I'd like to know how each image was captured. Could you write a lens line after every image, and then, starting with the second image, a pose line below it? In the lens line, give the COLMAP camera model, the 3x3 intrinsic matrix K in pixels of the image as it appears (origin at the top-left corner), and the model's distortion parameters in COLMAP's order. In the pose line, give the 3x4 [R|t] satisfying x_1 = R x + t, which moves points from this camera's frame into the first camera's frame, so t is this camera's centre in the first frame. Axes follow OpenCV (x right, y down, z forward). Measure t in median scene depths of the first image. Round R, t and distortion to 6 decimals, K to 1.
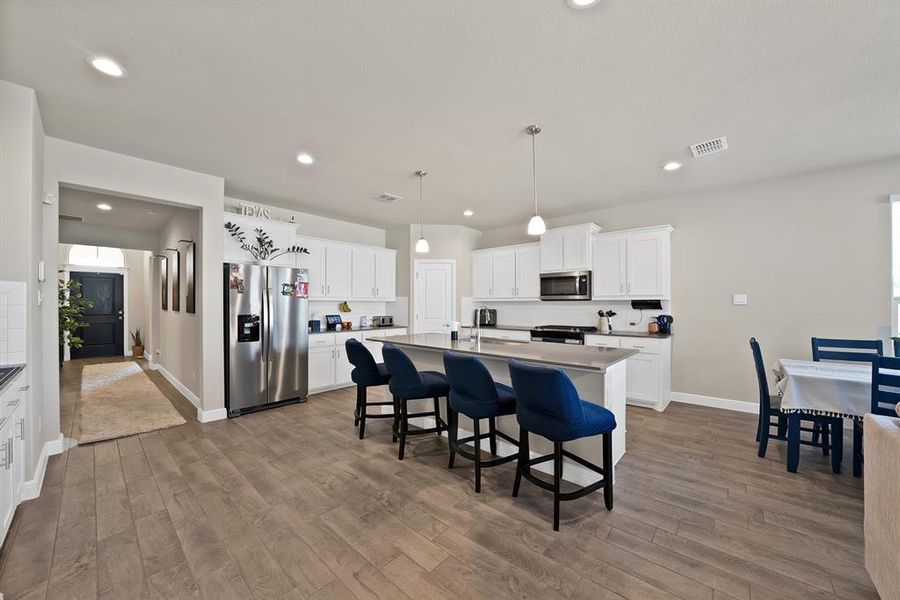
lens RADIAL K [[322.8, 0, 450.0], [0, 322.8, 303.0], [0, 0, 1]] dist [-0.020959, 0.000831]
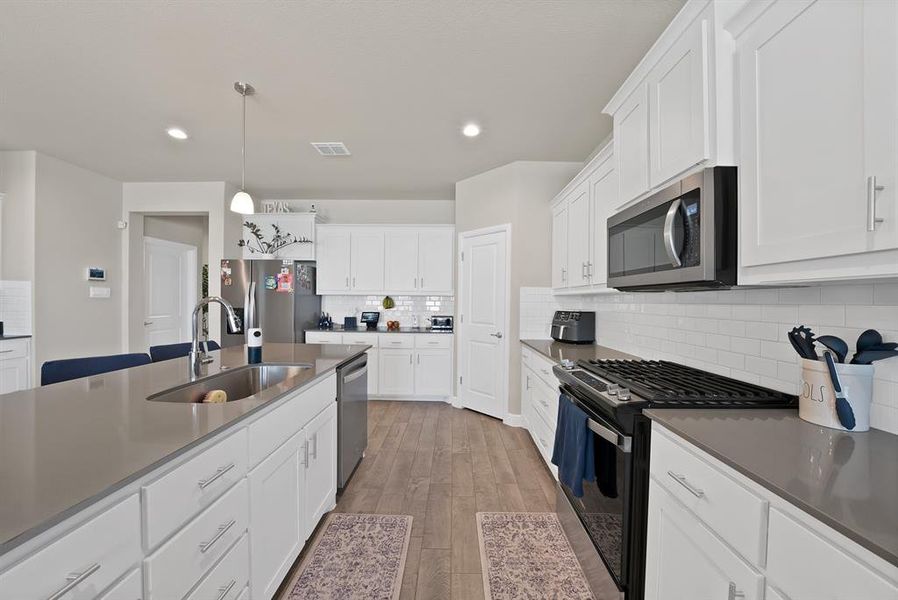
lens RADIAL K [[322.1, 0, 451.7], [0, 322.1, 303.0], [0, 0, 1]] dist [-0.020959, 0.000831]
pose [[0.657843, 0.012093, -0.753058, 0.528738], [-0.008034, 0.999927, 0.009039, 0.005465], [0.753112, 0.000103, 0.657892, 0.739587]]
